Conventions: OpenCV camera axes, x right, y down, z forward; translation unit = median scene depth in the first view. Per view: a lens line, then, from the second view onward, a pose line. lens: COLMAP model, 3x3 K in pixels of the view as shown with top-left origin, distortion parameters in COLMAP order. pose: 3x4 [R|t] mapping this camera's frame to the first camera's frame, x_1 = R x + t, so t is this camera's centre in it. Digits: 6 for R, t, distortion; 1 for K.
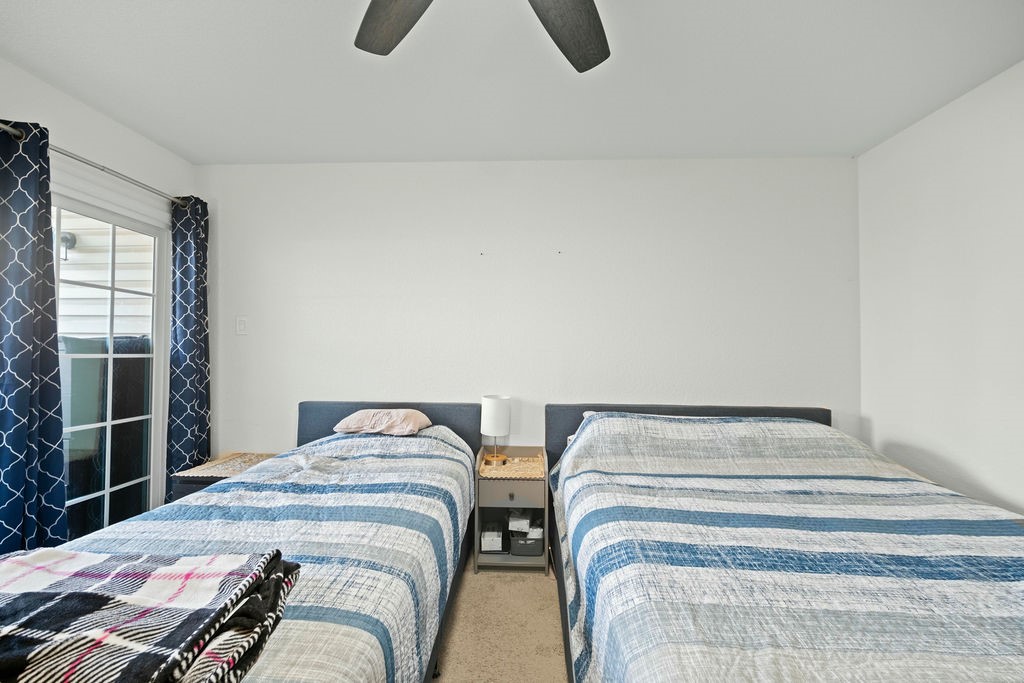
lens RADIAL K [[410.8, 0, 510.2], [0, 410.8, 343.9], [0, 0, 1]] dist [-0.004309, -0.000340]
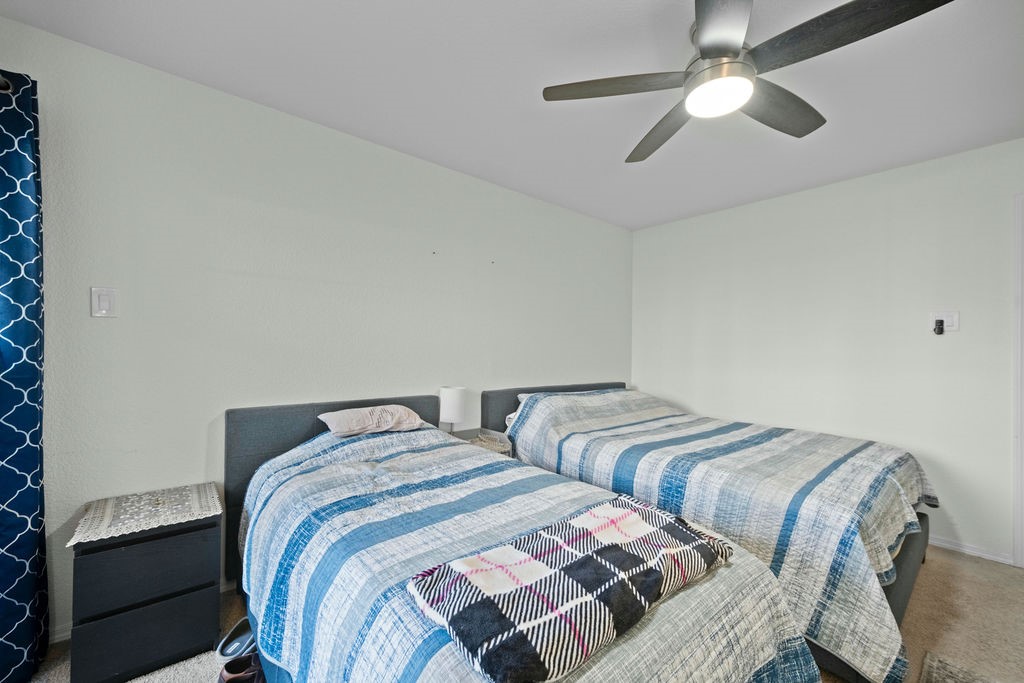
lens RADIAL K [[410.8, 0, 510.2], [0, 410.8, 343.9], [0, 0, 1]] dist [-0.004309, -0.000340]
pose [[0.733470, 0.011243, 0.679629, -0.762942], [-0.021308, 0.999752, 0.006457, 0.003286], [-0.679388, -0.019217, 0.733528, 0.113642]]
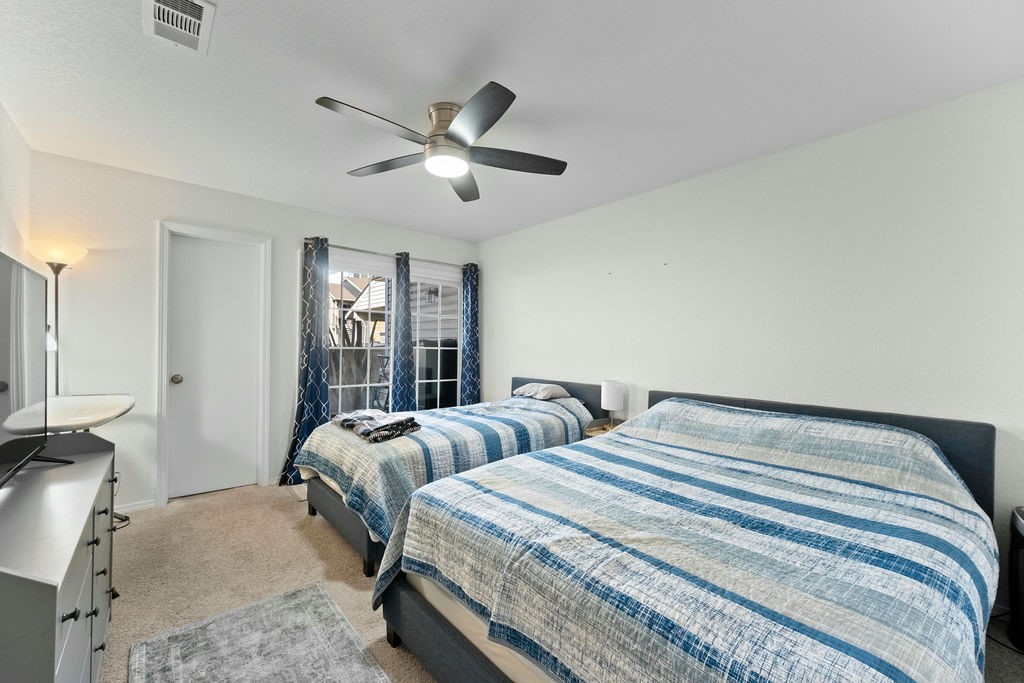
lens RADIAL K [[410.8, 0, 510.2], [0, 410.8, 343.9], [0, 0, 1]] dist [-0.004309, -0.000340]
pose [[0.689493, -0.001323, -0.724292, 0.806762], [0.005472, 0.999979, 0.003382, 0.002039], [0.724272, -0.006295, 0.689486, -0.182216]]
